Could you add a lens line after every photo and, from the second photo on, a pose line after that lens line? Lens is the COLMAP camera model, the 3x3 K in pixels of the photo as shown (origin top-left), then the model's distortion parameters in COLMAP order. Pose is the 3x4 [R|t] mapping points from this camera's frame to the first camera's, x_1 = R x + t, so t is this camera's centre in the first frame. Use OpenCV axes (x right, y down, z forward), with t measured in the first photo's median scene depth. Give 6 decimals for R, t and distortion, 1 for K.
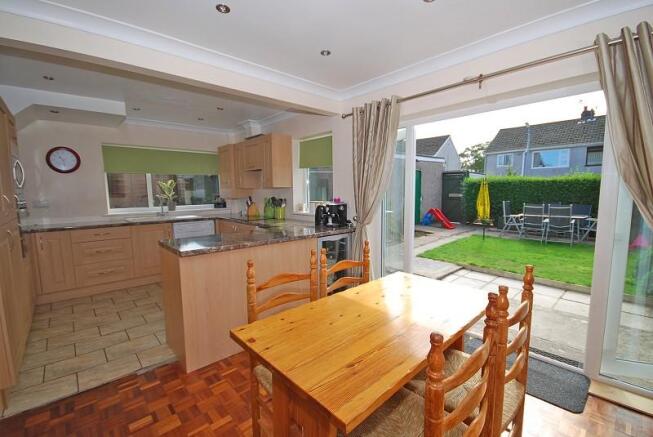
lens RADIAL K [[285.5, 0, 331.2], [0, 285.5, 218.7], [0, 0, 1]] dist [0.002102, -0.008456]
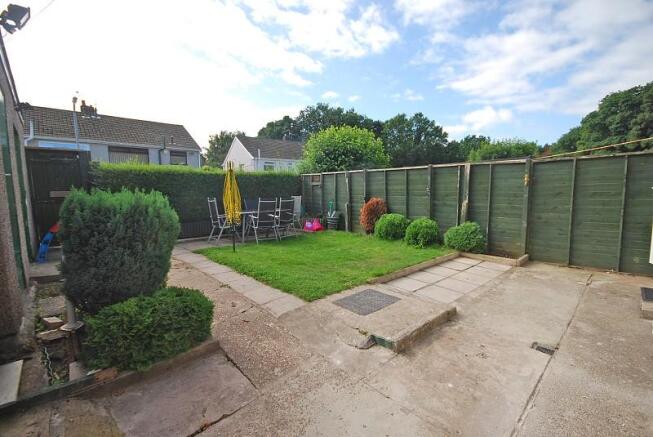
lens RADIAL K [[285.5, 0, 331.2], [0, 285.5, 218.7], [0, 0, 1]] dist [0.002102, -0.008456]
pose [[-0.026381, -0.085163, 0.996018, -0.076028], [0.111702, 0.989874, 0.087596, -0.021494], [-0.993392, 0.113568, -0.016601, 0.400874]]
